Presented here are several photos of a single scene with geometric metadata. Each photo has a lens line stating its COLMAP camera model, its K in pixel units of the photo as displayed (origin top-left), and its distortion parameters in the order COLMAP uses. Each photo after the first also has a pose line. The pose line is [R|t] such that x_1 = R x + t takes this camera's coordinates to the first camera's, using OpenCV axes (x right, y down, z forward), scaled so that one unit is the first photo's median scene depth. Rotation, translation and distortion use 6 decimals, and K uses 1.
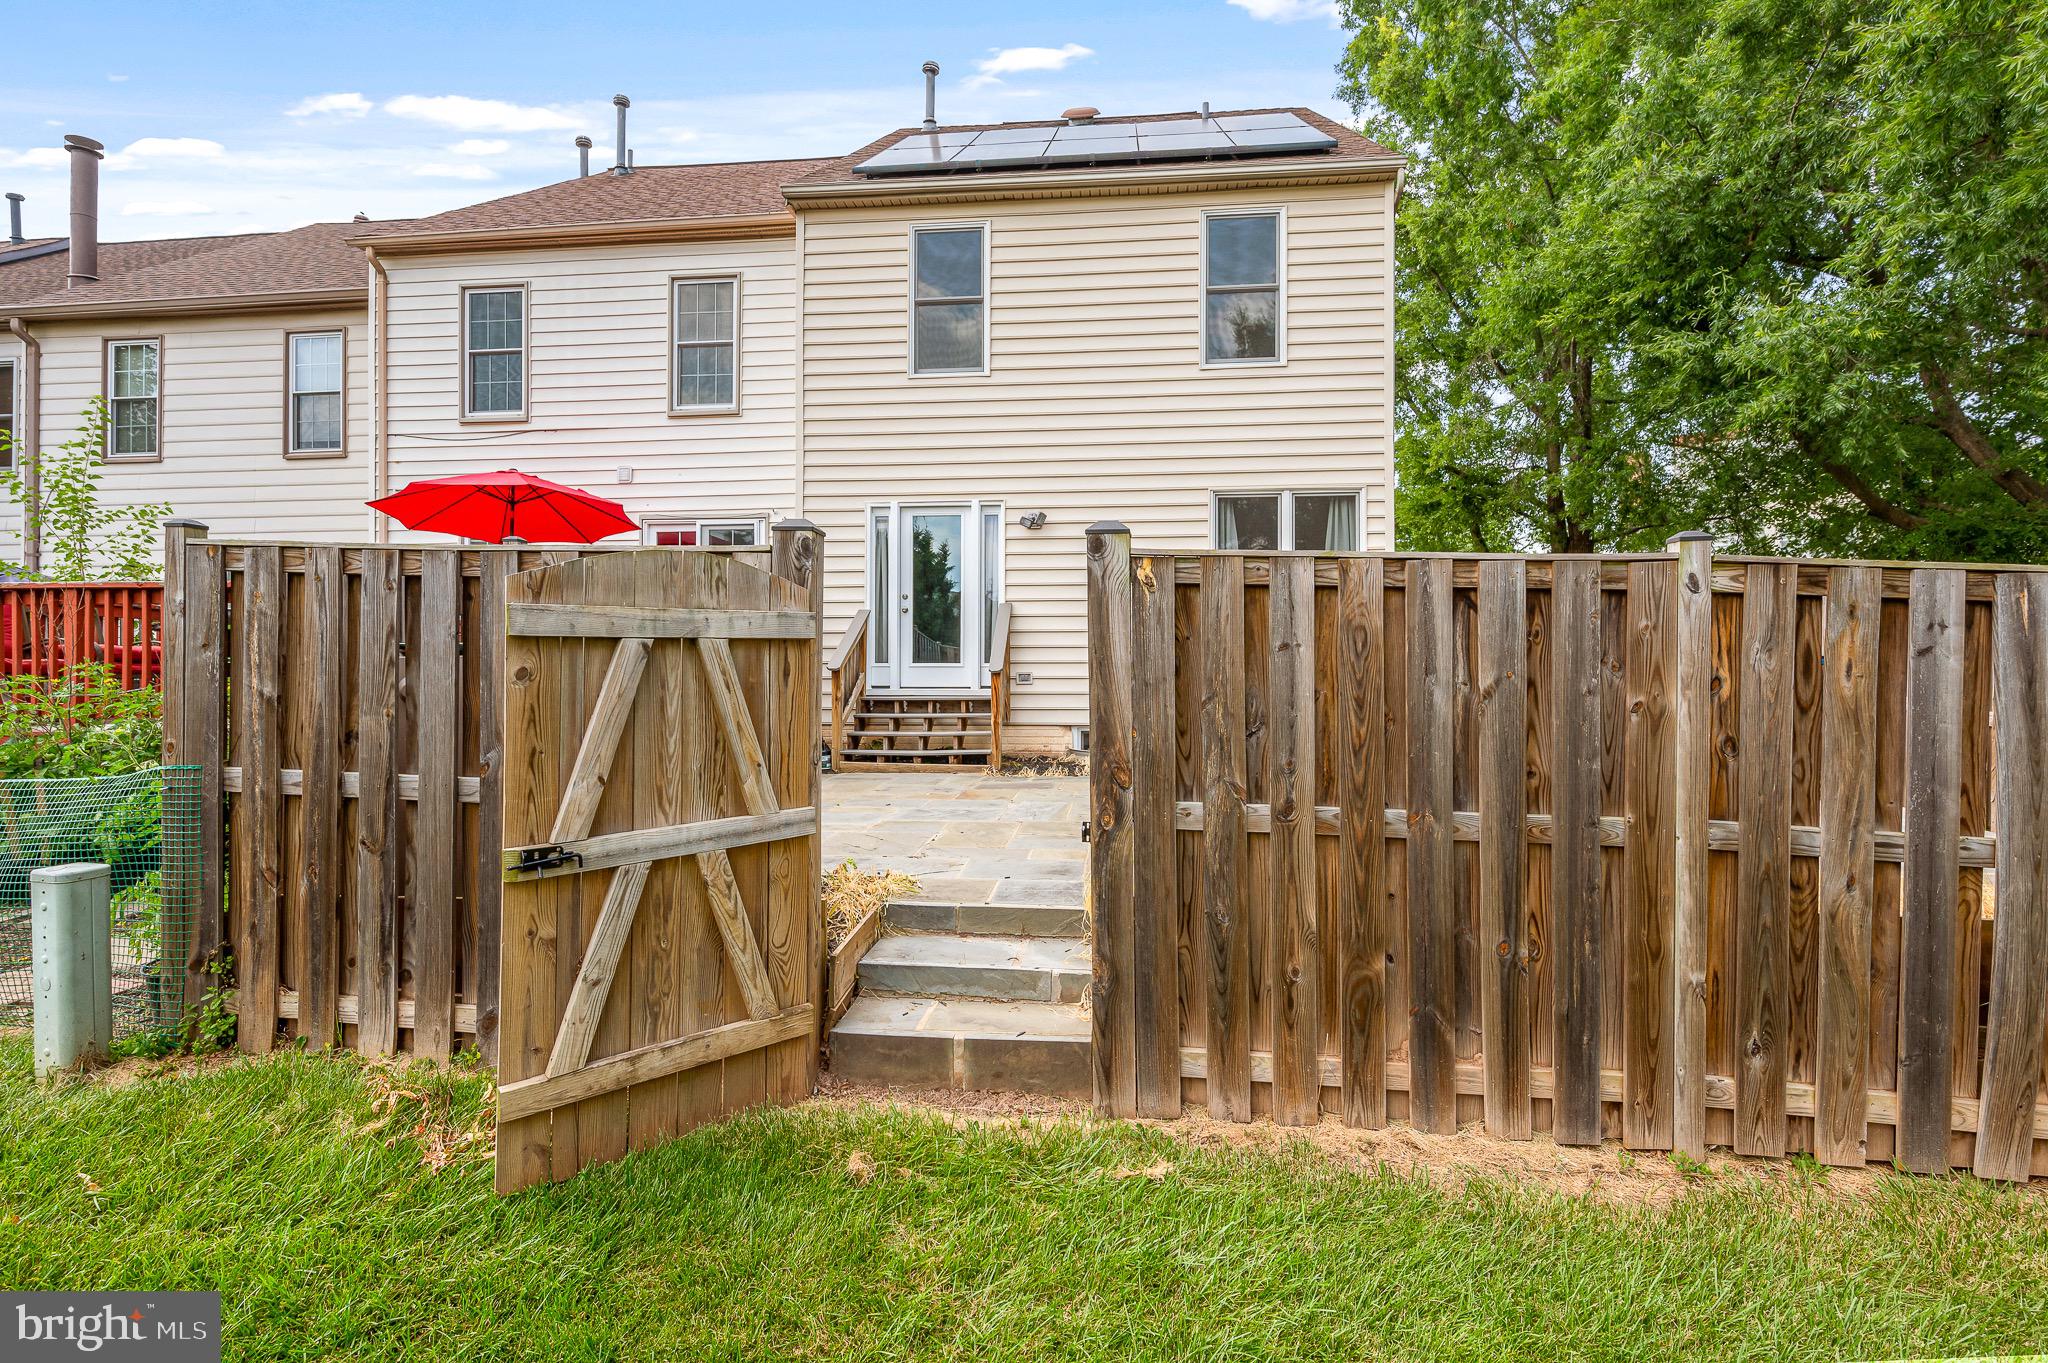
lens RADIAL K [[1031.0, 0, 1018.1], [0, 1031.0, 678.7], [0, 0, 1]] dist [-0.001213, 0.002788]
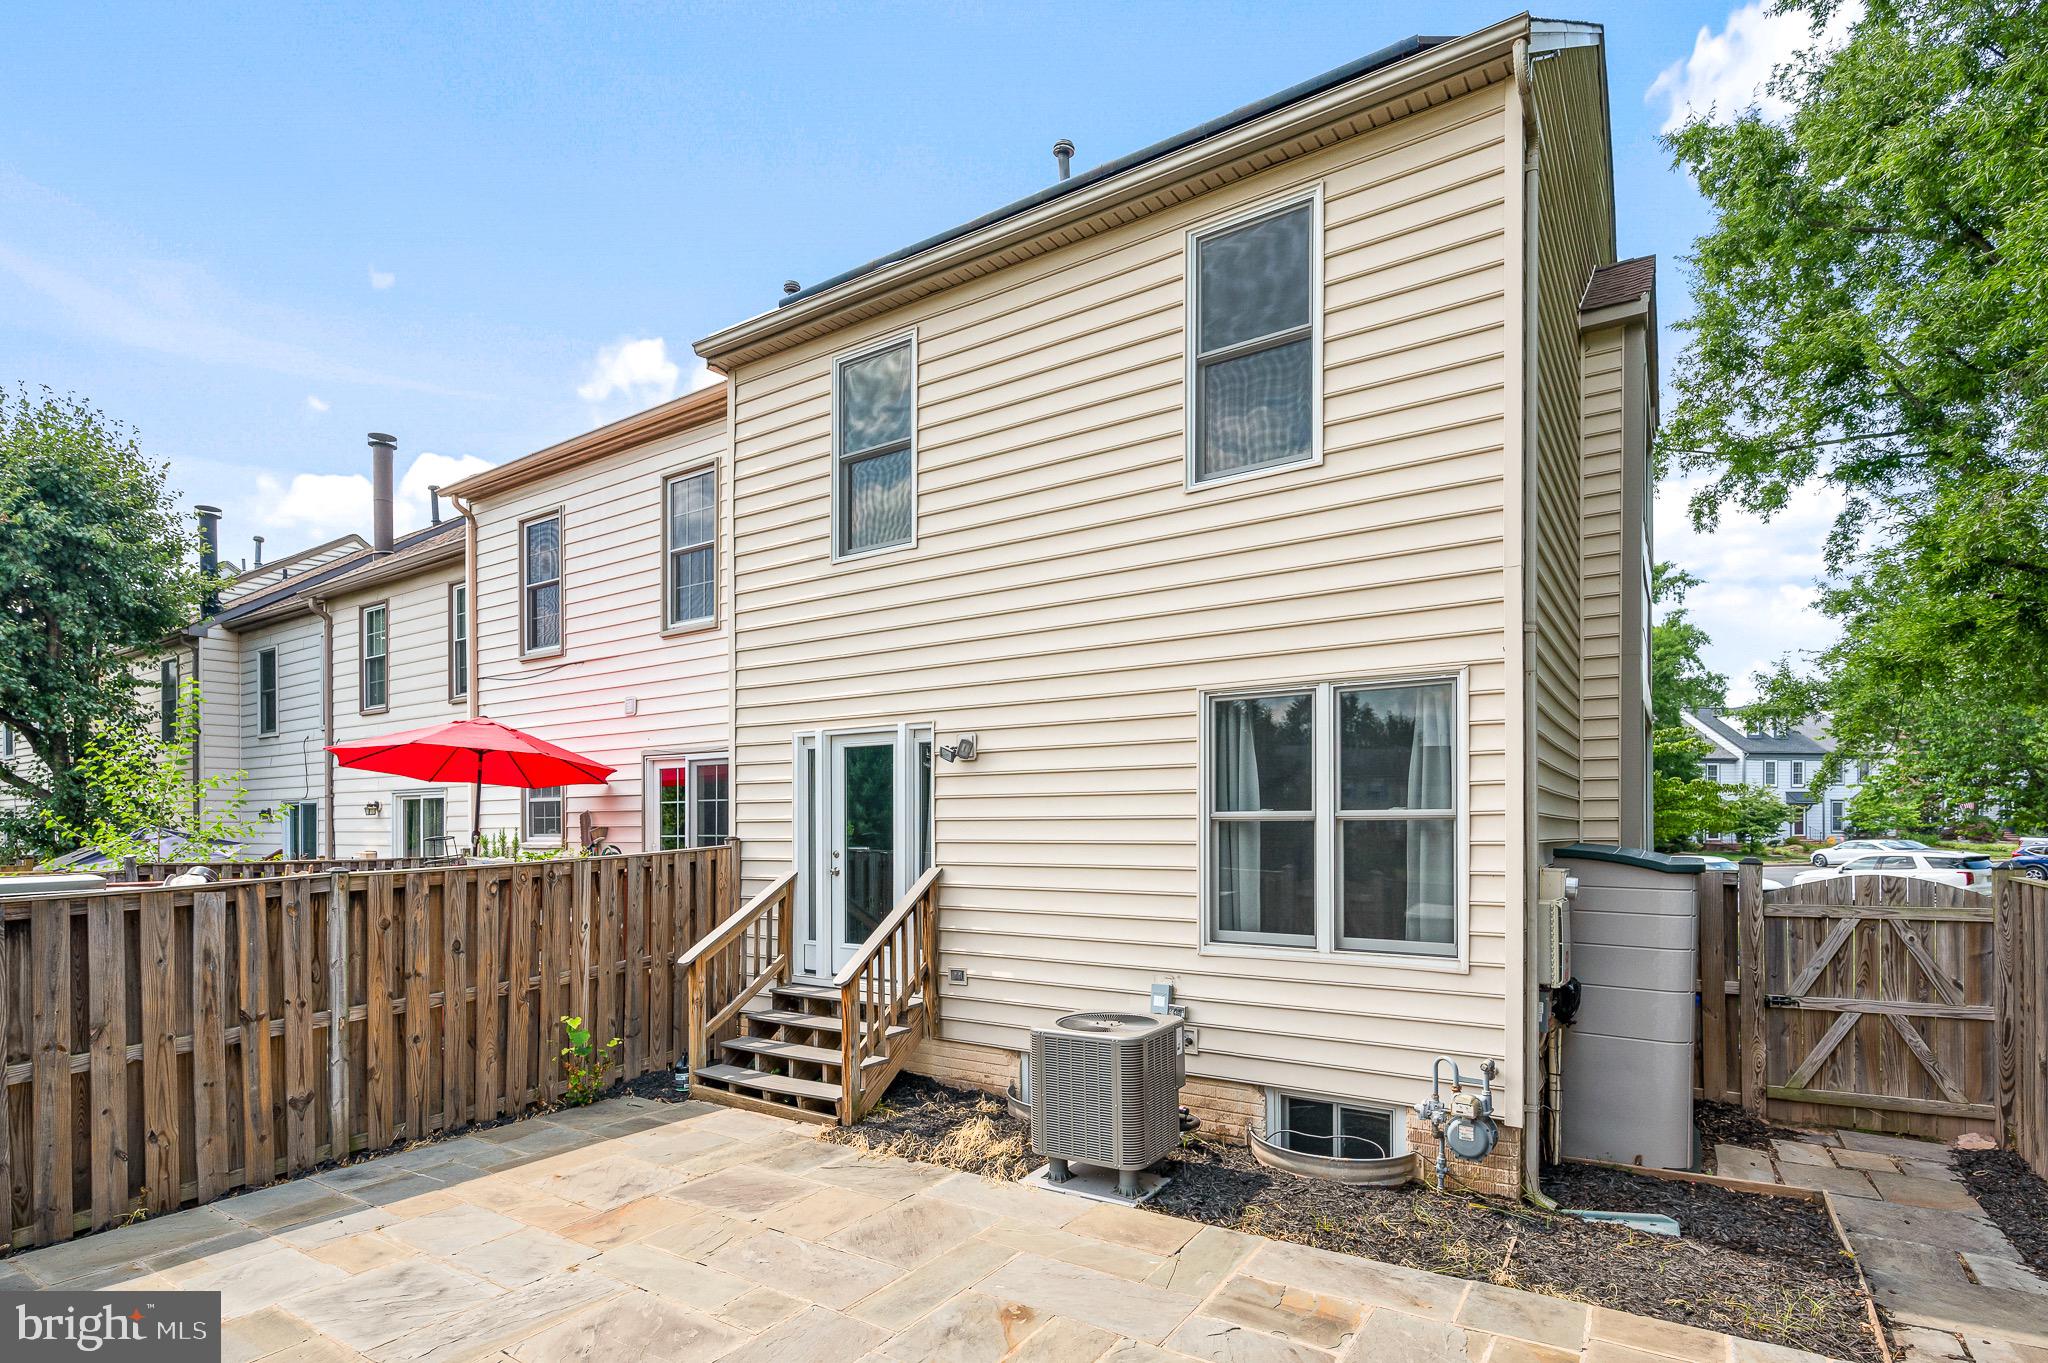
lens RADIAL K [[1031.0, 0, 1018.8], [0, 1031.0, 835.4], [0, 0, 1]] dist [-0.001213, 0.002788]
pose [[0.885266, -0.000399, -0.465084, 0.374256], [0.003600, 0.999976, 0.005994, -0.101831], [0.465070, -0.006981, 0.885246, 0.412276]]
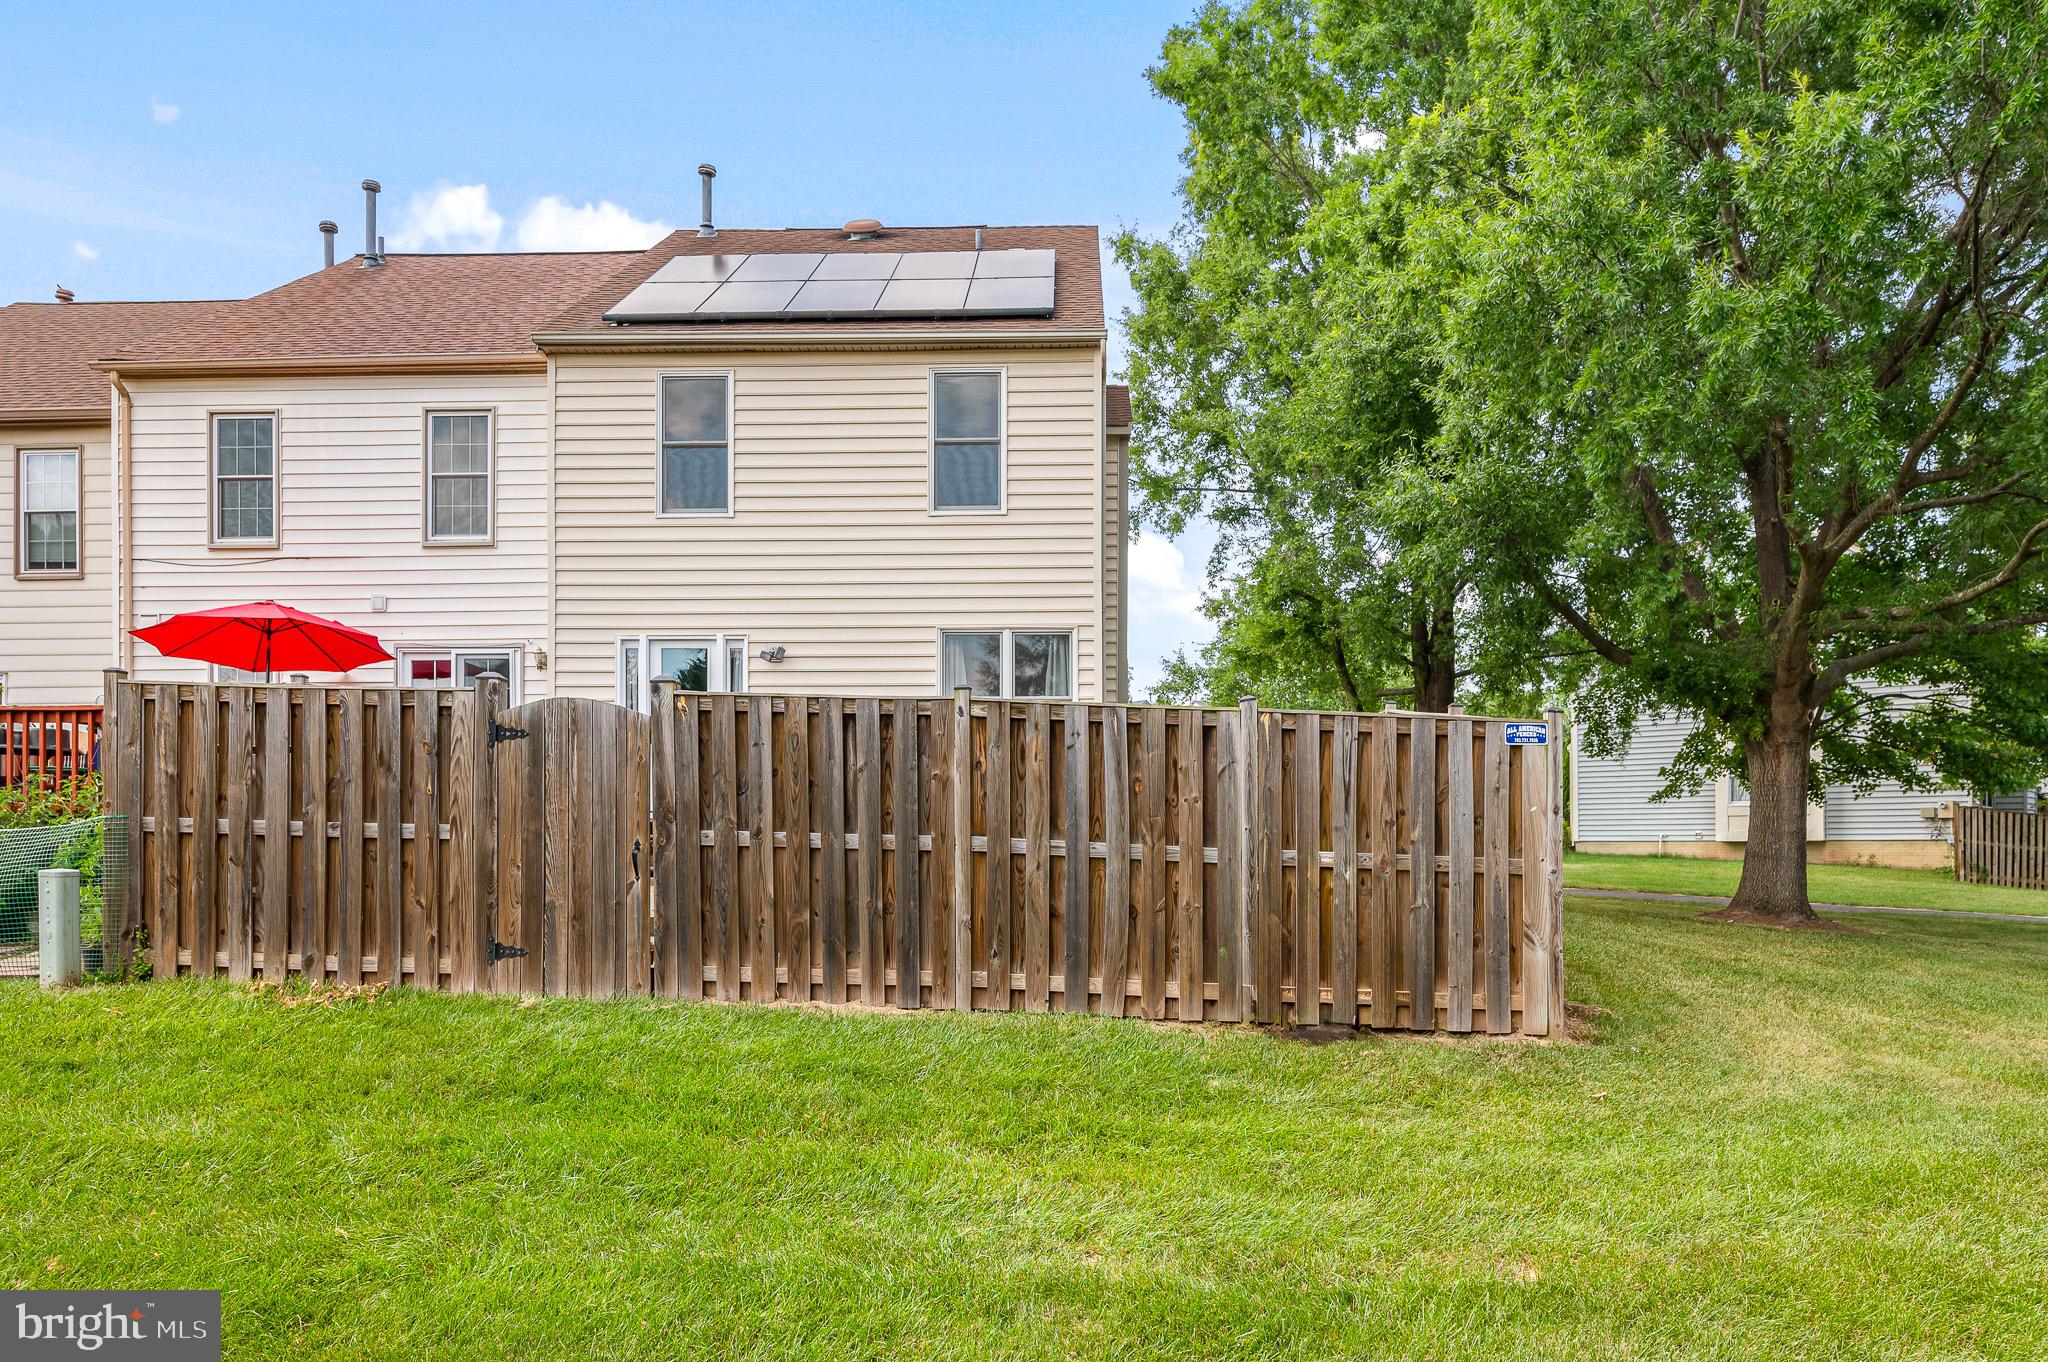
lens RADIAL K [[1443.9, 0, 1034.8], [0, 1443.9, 866.1], [0, 0, 1]] dist [-0.005539, 0.011230]
pose [[0.997697, 0.000176, 0.067826, 0.185896], [-0.000837, 0.999952, 0.009726, 0.051361], [-0.067821, -0.009760, 0.997650, -0.518047]]
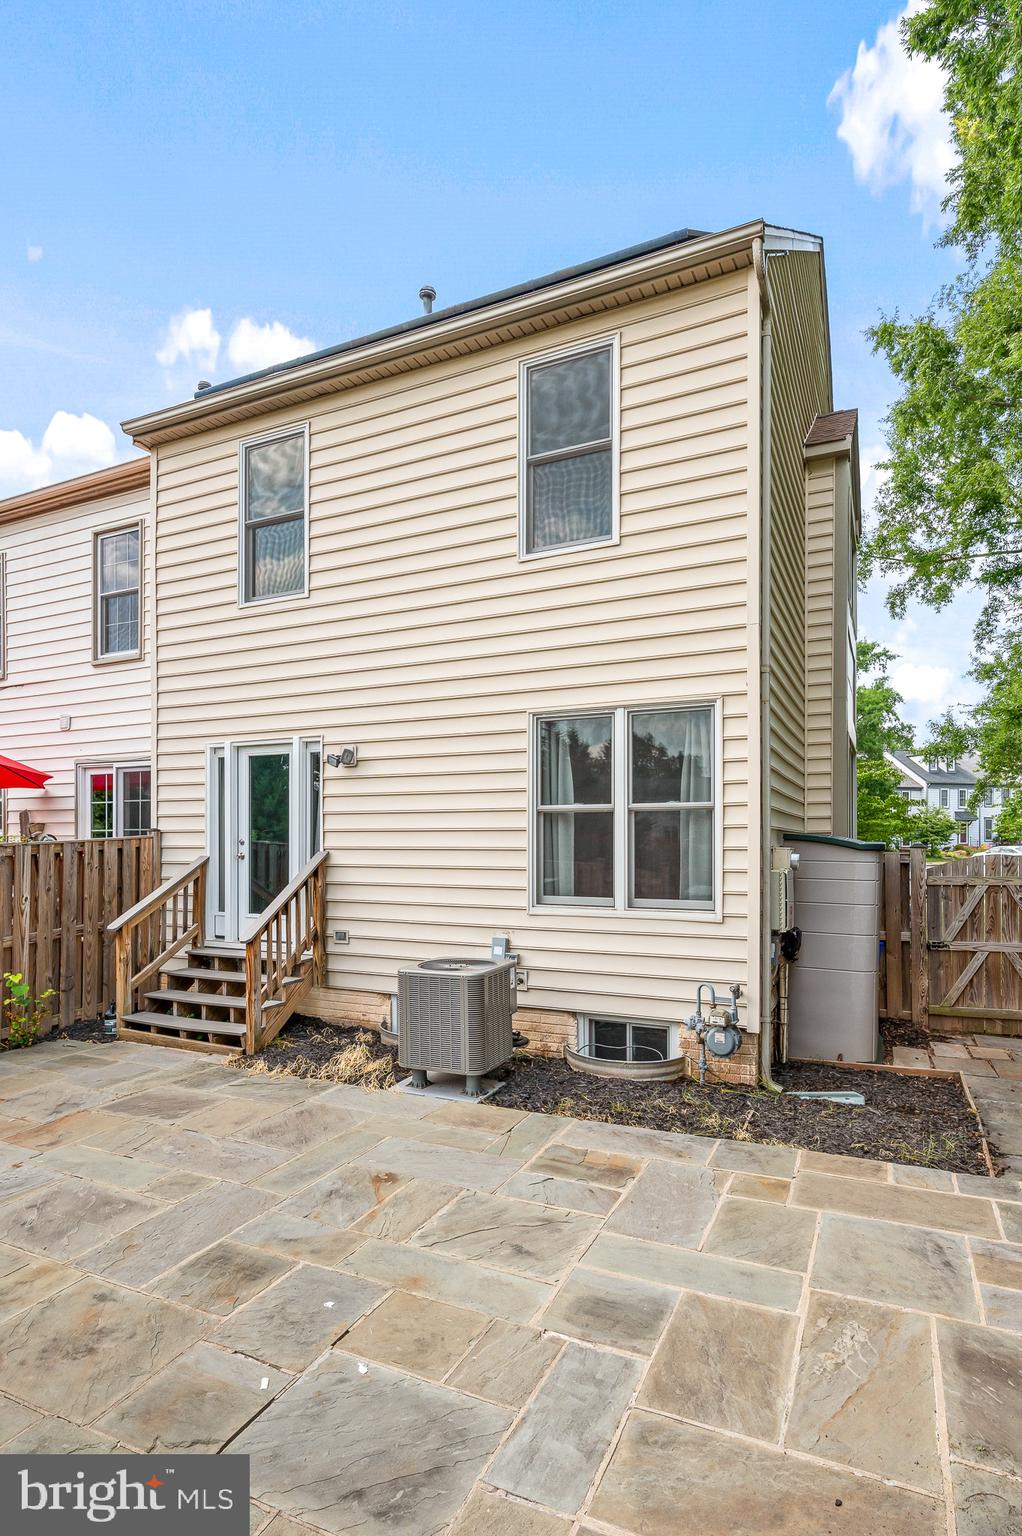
lens RADIAL K [[817.7, 0, 506.6], [0, 817.7, 844.5], [0, 0, 1]] dist [0.005153, -0.001715]
pose [[0.940497, 0.000508, -0.339803, 0.384881], [0.001457, 0.999984, 0.005528, -0.084821], [0.339800, -0.005694, 0.940480, 0.399119]]
